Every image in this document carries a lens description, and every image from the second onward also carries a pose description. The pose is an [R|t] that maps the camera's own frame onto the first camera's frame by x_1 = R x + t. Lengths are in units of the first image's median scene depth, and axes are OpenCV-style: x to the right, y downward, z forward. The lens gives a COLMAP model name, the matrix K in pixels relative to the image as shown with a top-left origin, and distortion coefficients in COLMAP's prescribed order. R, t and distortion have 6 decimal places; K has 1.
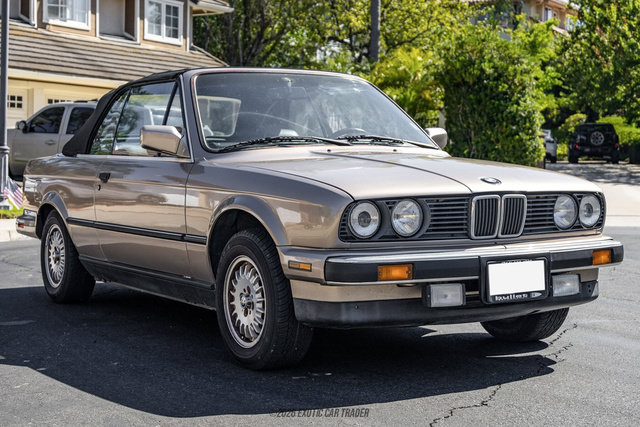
lens RADIAL K [[1187.0, 0, 342.3], [0, 1187.0, 213.5], [0, 0, 1]] dist [-0.060398, -0.067219]
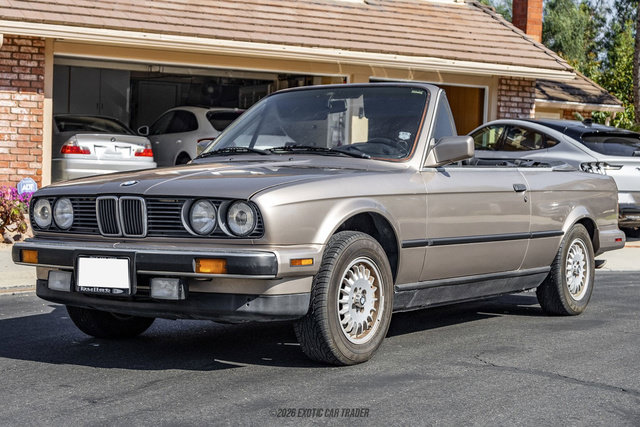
lens RADIAL K [[1227.9, 0, 318.1], [0, 1227.9, 212.5], [0, 0, 1]] dist [-0.009361, -0.239389]
pose [[0.403353, 0.029004, -0.914584, 1.219765], [-0.057097, 0.998348, 0.006479, -0.018531], [0.913261, 0.049607, 0.404343, 0.712589]]
